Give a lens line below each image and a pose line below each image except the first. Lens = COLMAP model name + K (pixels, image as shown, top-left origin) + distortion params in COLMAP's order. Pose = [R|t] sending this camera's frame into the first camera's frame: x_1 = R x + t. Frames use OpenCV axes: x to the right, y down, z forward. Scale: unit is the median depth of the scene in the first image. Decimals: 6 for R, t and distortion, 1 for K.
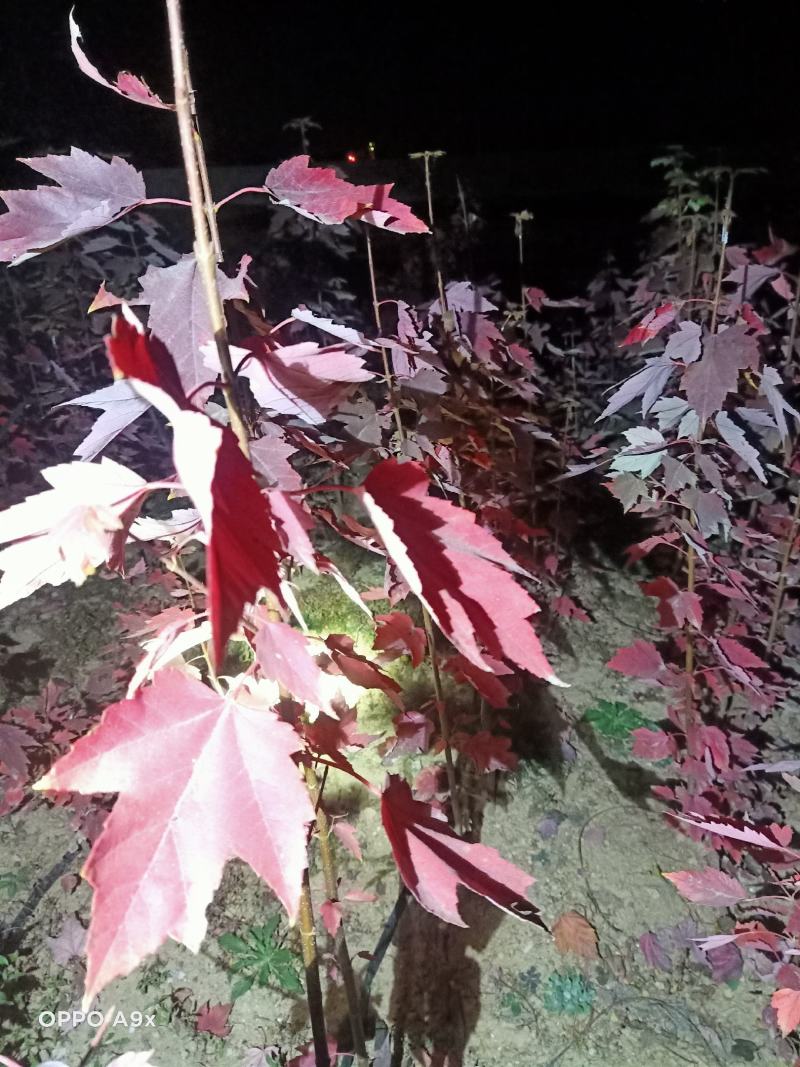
lens RADIAL K [[781.6, 0, 401.9], [0, 781.6, 533.6], [0, 0, 1]] dist [0.015559, -0.023859]
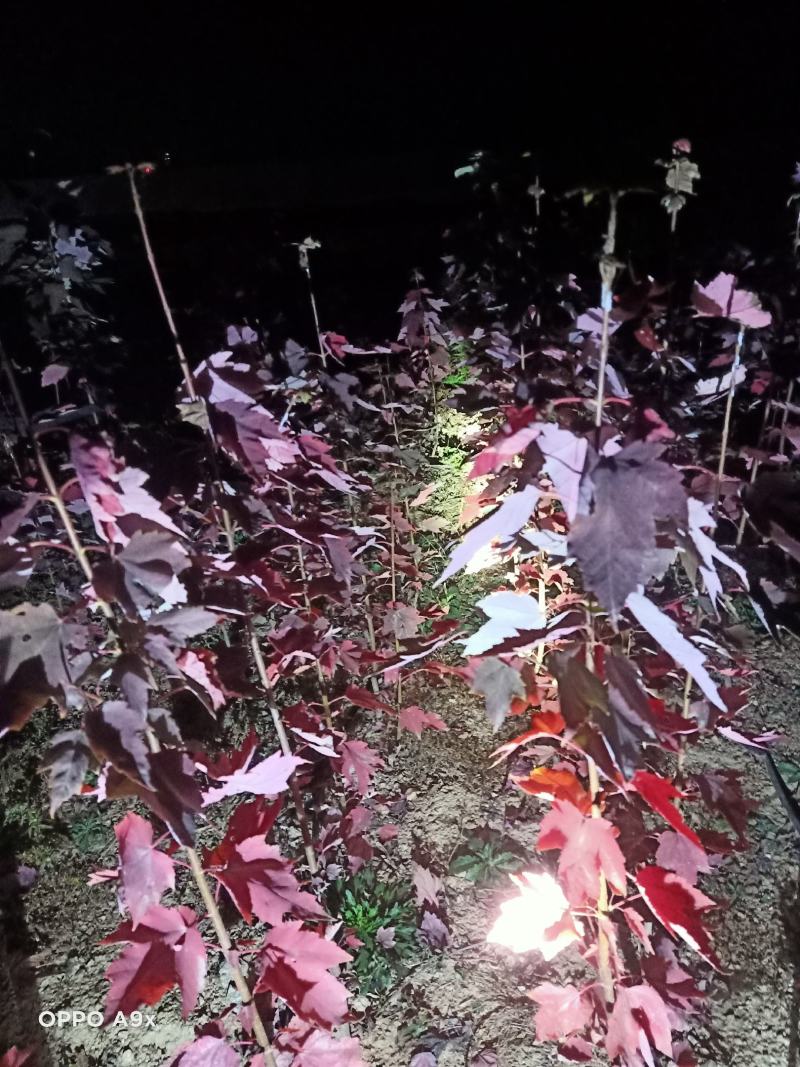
lens RADIAL K [[781.6, 0, 401.2], [0, 781.6, 532.4], [0, 0, 1]] dist [0.015559, -0.023859]
pose [[0.973031, -0.106209, 0.204771, 0.057087], [0.108110, 0.994137, 0.001911, -0.116709], [-0.203773, 0.020278, 0.978808, 0.236226]]
